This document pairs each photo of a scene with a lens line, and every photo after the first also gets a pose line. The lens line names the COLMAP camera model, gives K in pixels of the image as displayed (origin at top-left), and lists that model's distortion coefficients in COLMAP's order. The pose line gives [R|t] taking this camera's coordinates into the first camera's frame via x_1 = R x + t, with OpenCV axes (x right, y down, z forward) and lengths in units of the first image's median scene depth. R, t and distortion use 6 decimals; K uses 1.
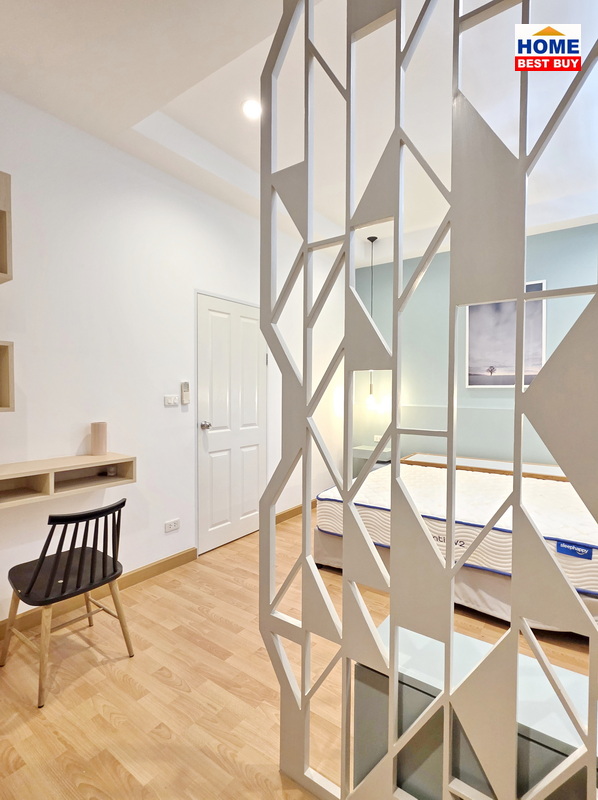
lens RADIAL K [[406.7, 0, 300.1], [0, 406.7, 393.9], [0, 0, 1]] dist [0.003510, 0.000801]
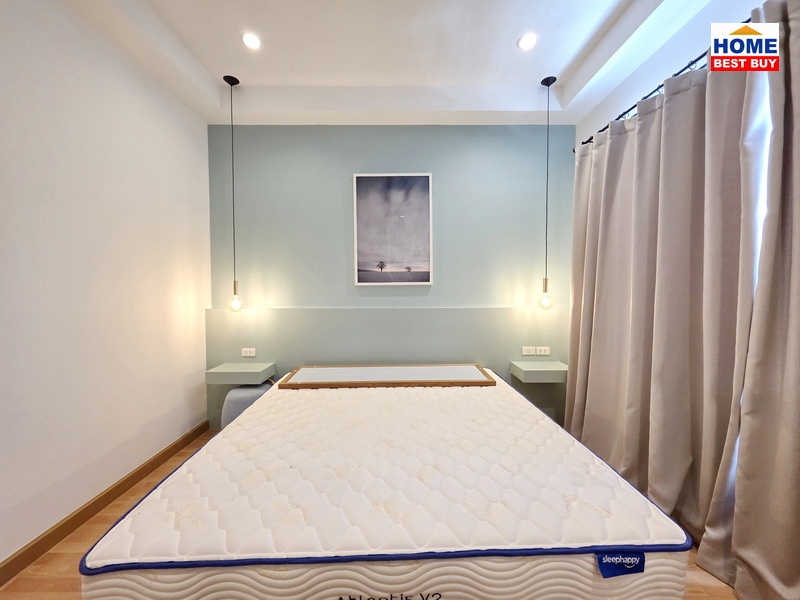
lens RADIAL K [[318.9, 0, 403.3], [0, 318.9, 296.1], [0, 0, 1]] dist [-0.001476, -0.000117]
pose [[0.798865, -0.023809, 0.601039, 0.083922], [0.015818, 0.999702, 0.018577, -0.003534], [-0.601302, -0.005333, 0.799004, 0.419937]]
